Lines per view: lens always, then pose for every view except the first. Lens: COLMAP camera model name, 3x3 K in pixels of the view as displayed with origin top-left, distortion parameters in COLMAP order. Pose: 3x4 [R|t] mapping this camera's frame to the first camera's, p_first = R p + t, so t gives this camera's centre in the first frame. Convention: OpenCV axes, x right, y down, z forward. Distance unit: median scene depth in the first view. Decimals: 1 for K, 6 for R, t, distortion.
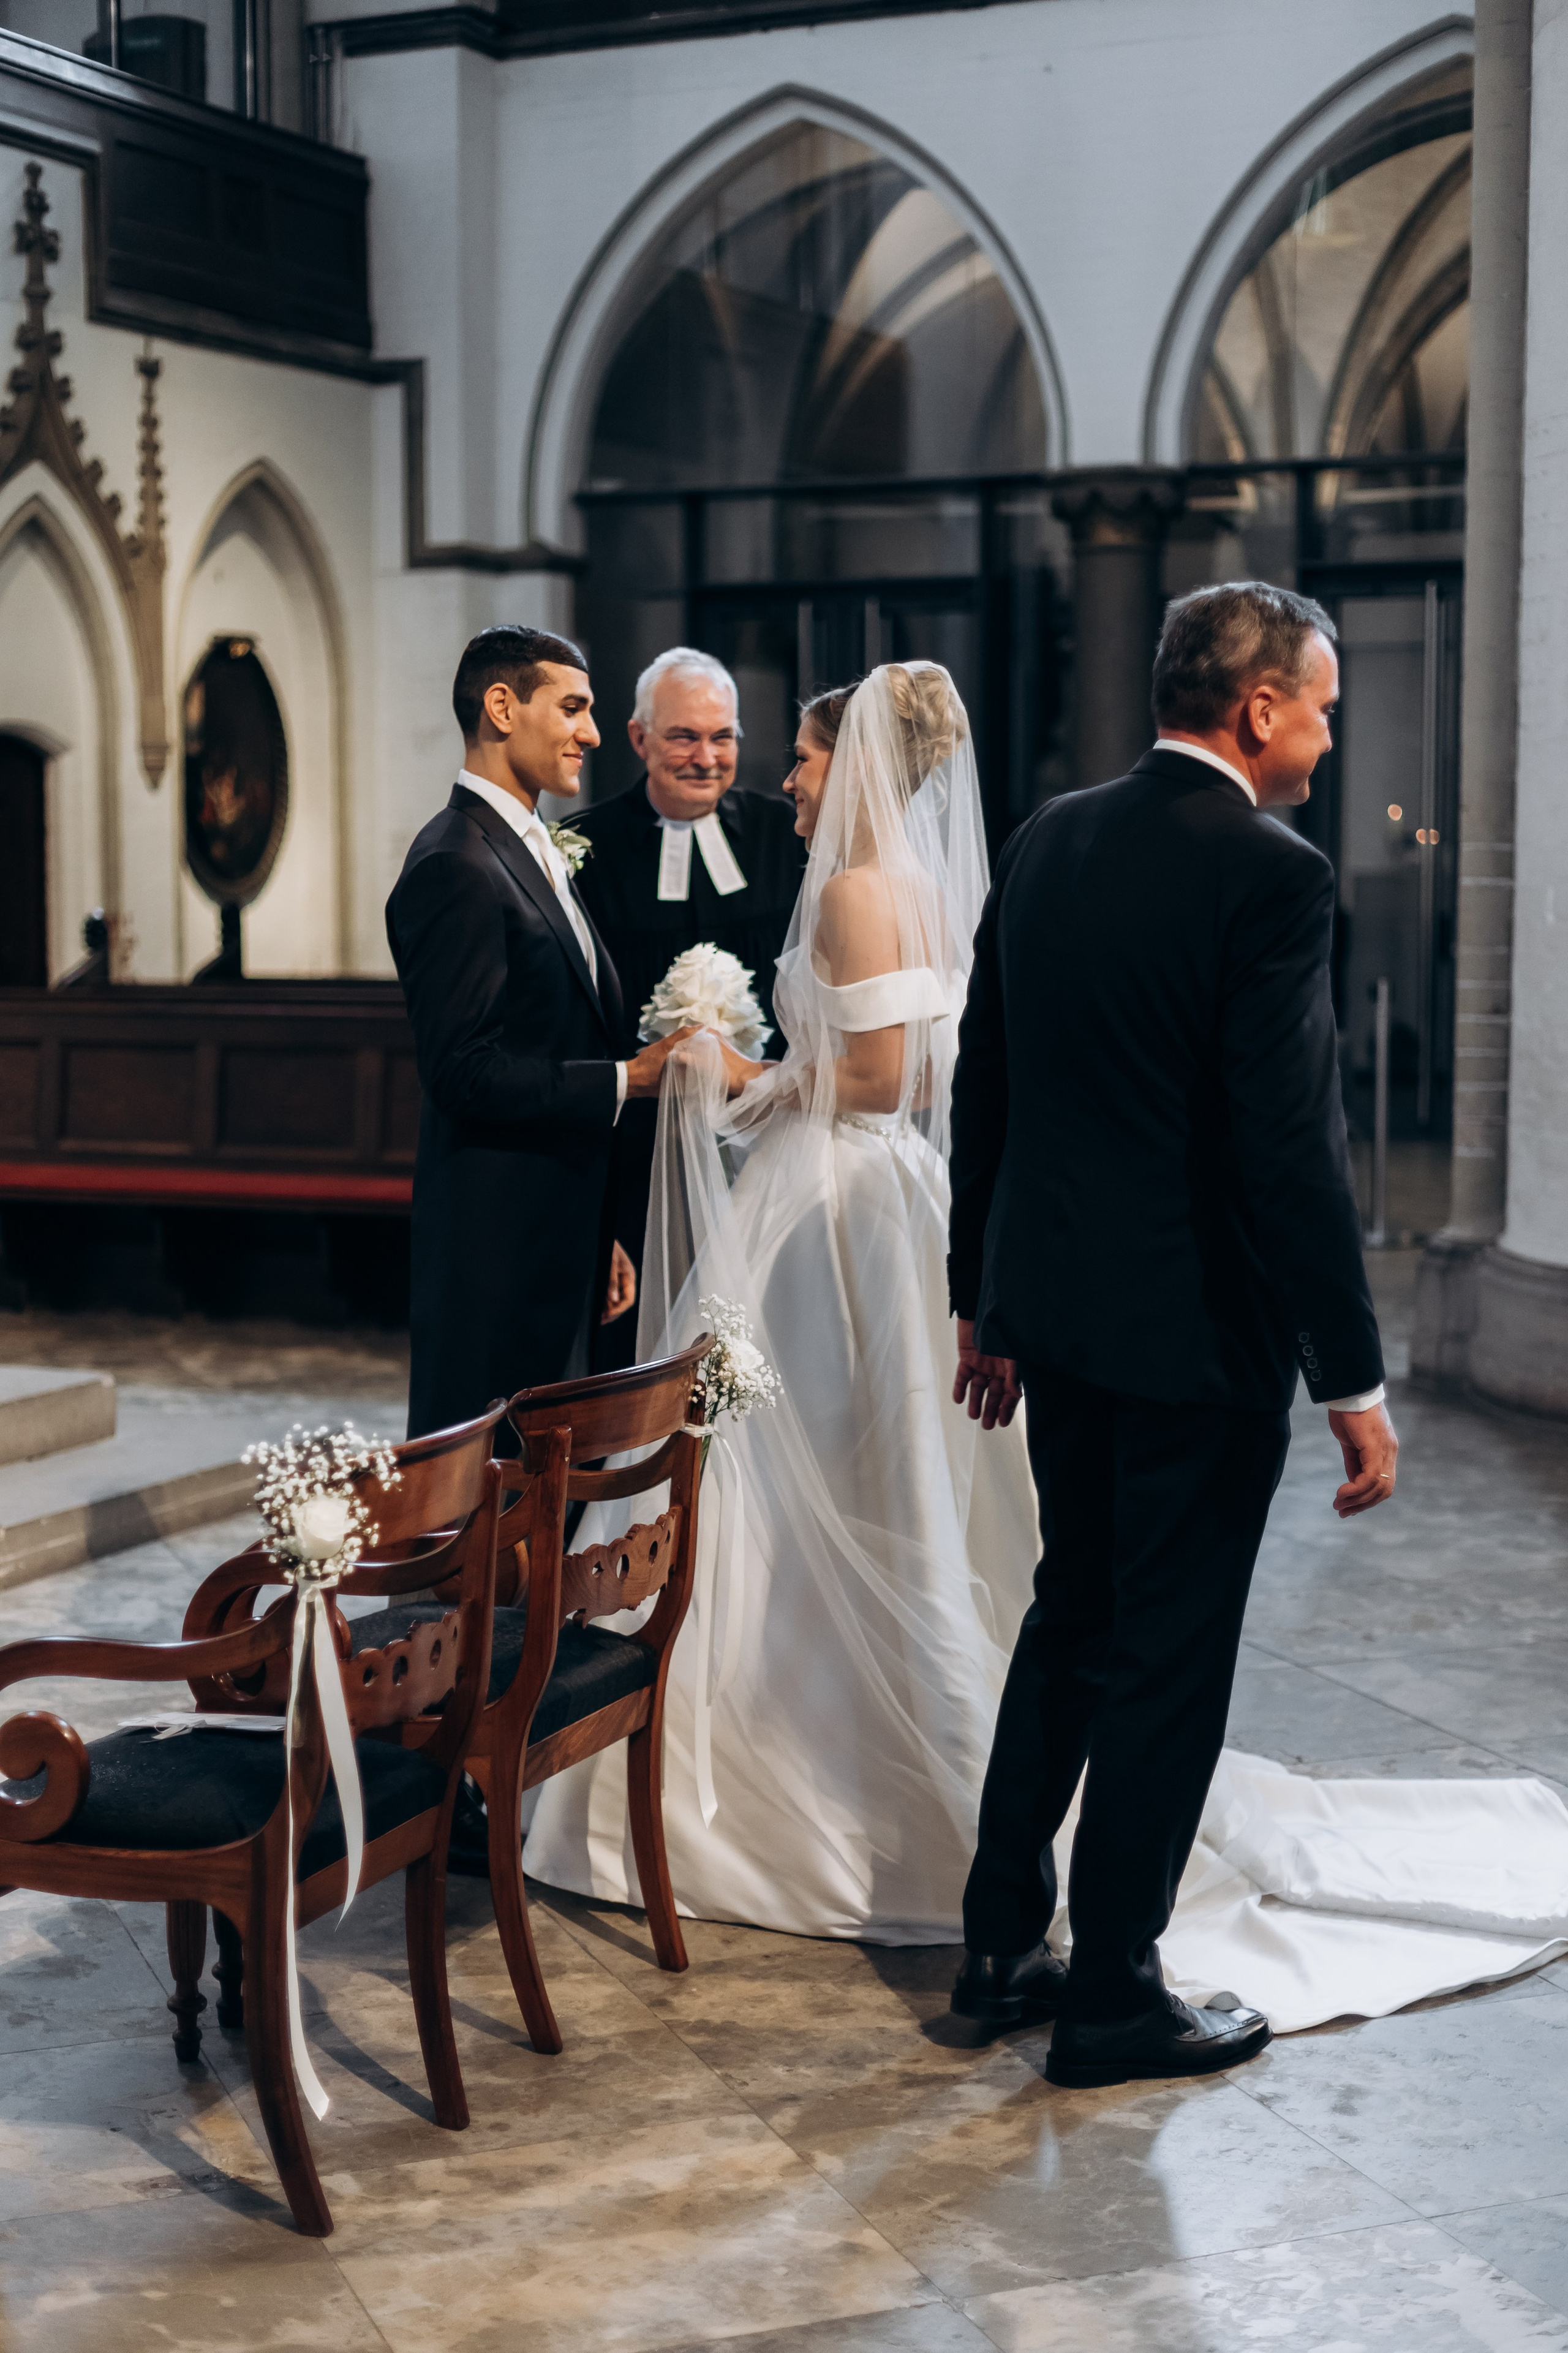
lens RADIAL K [[3290.2, 0, 792.4], [0, 3290.2, 1216.5], [0, 0, 1]] dist [-0.059589, 0.112033]
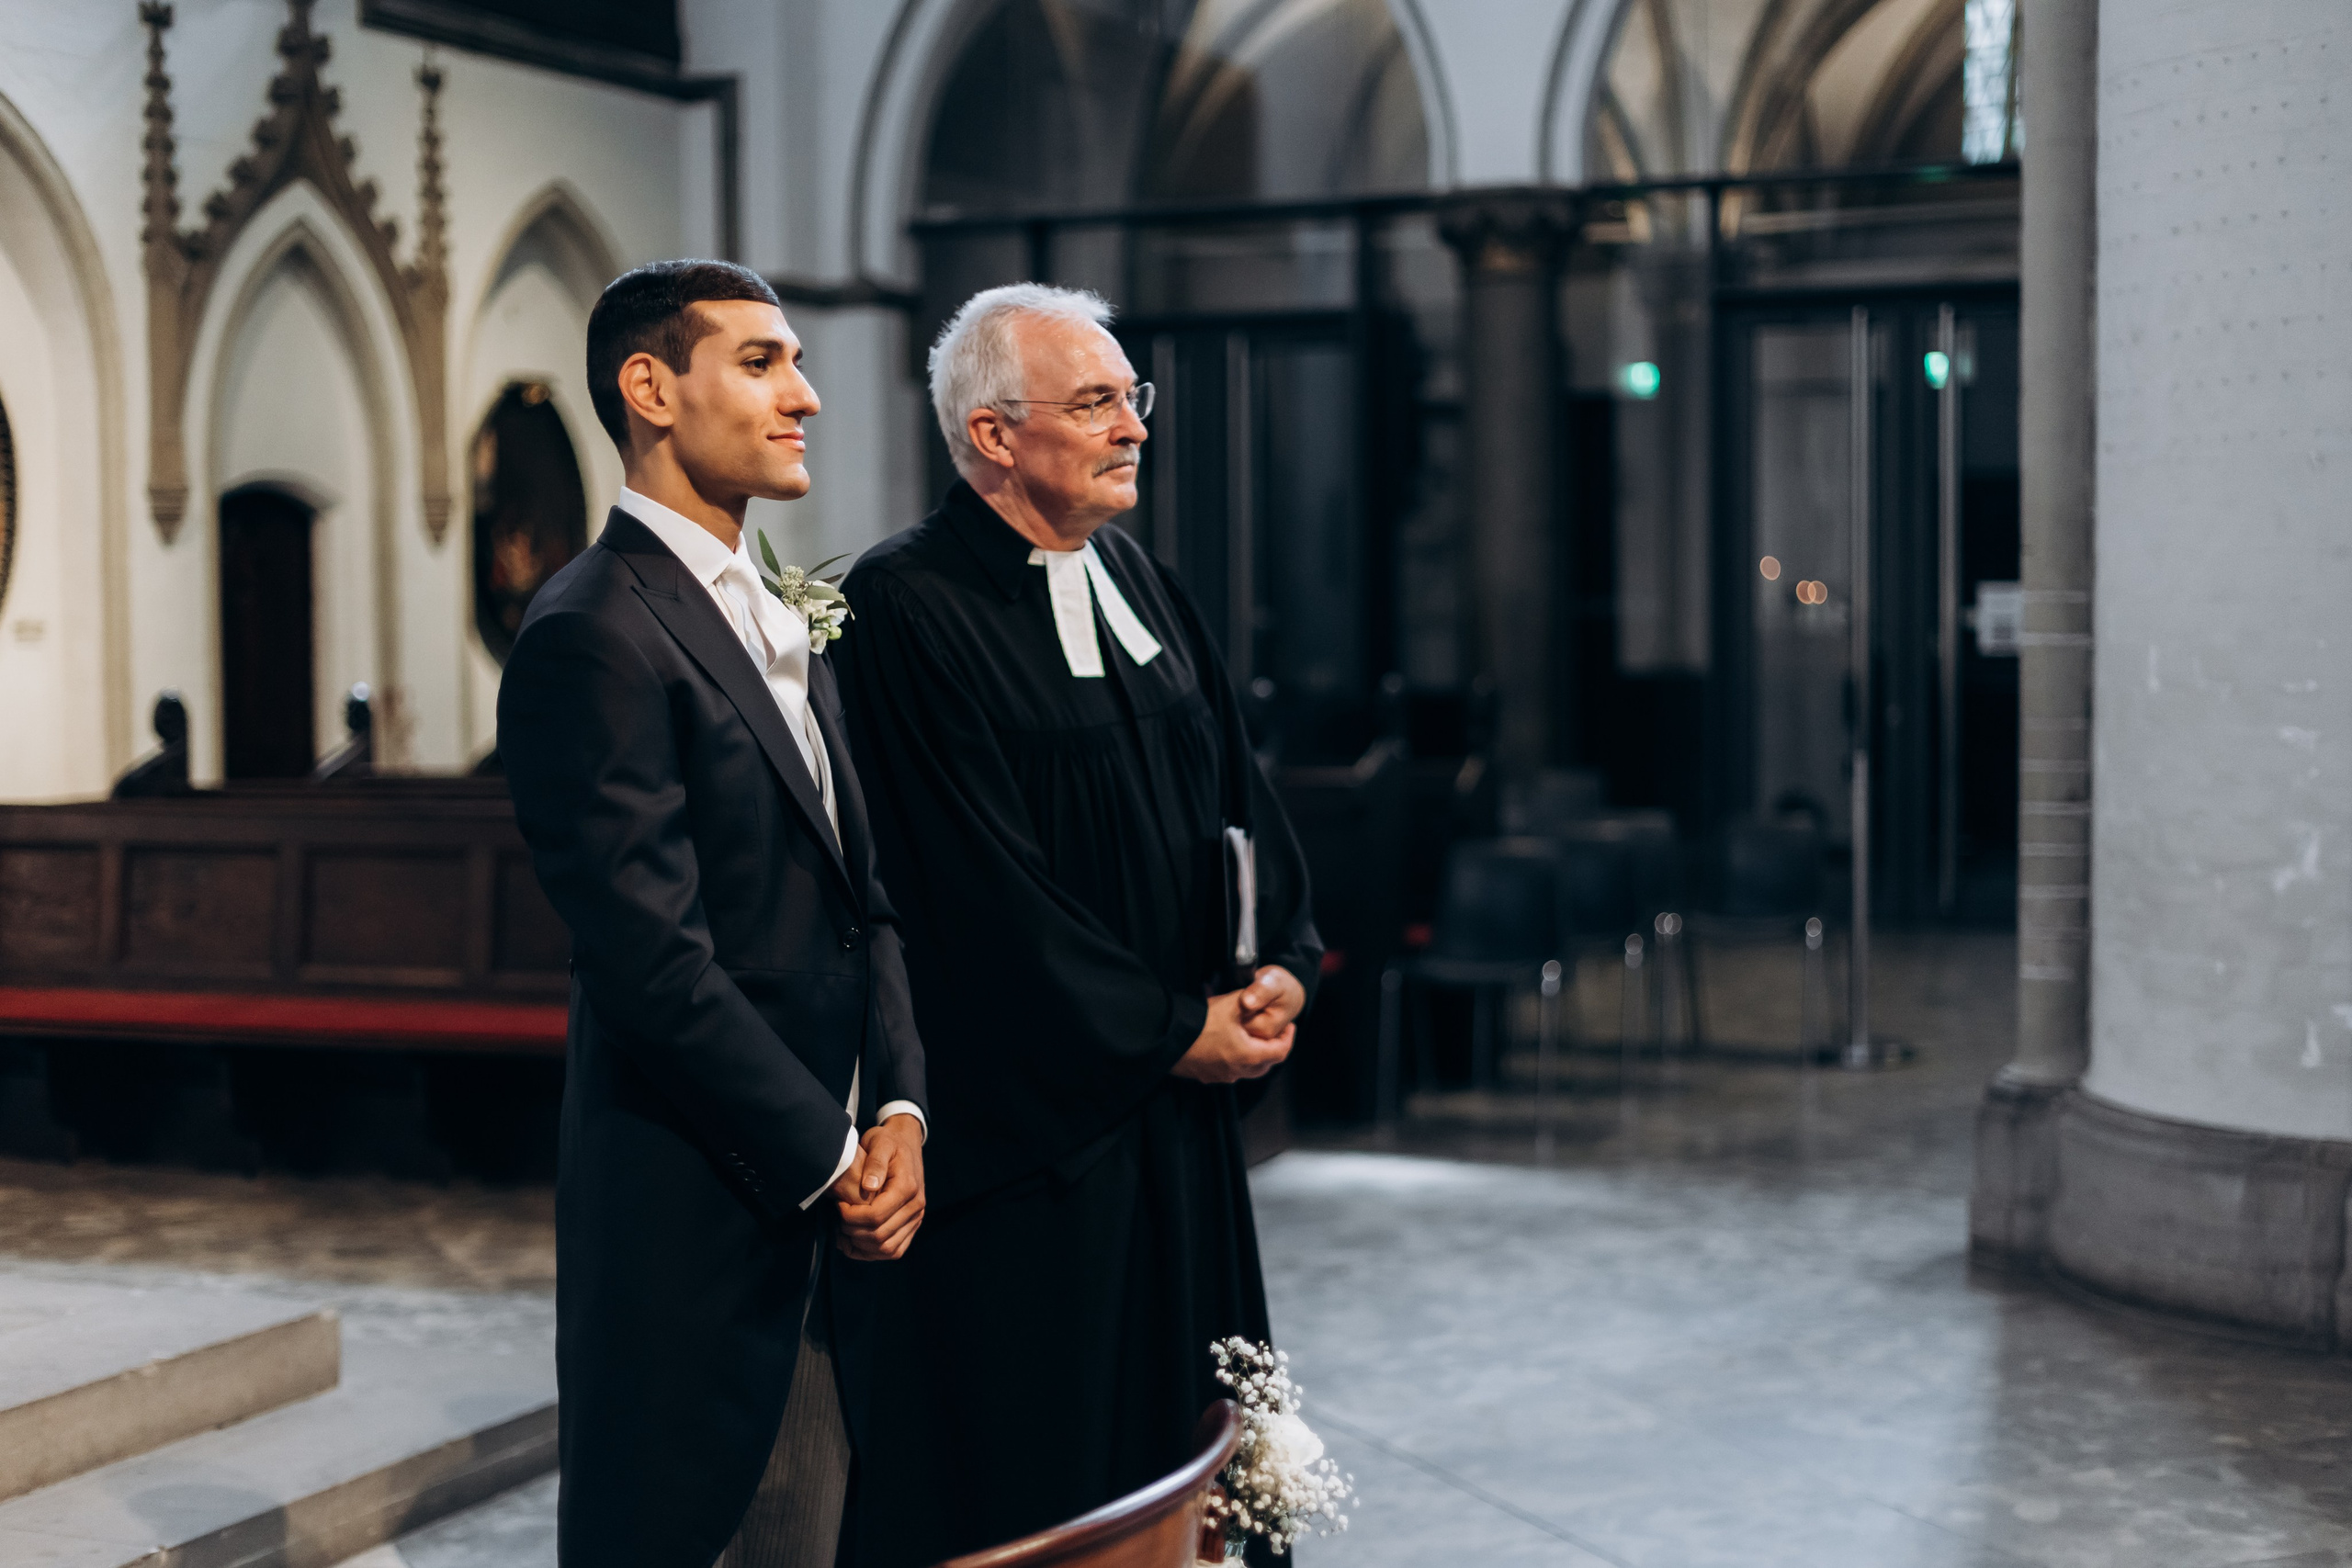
lens RADIAL K [[3288.8, 0, 1176.0], [0, 3288.8, 784.0], [0, 0, 1]] dist [-0.059589, 0.112033]
pose [[0.999742, -0.010244, 0.020295, -0.014173], [0.011436, 0.998163, -0.059497, -0.012767], [-0.019648, 0.059714, 0.998022, 0.121885]]
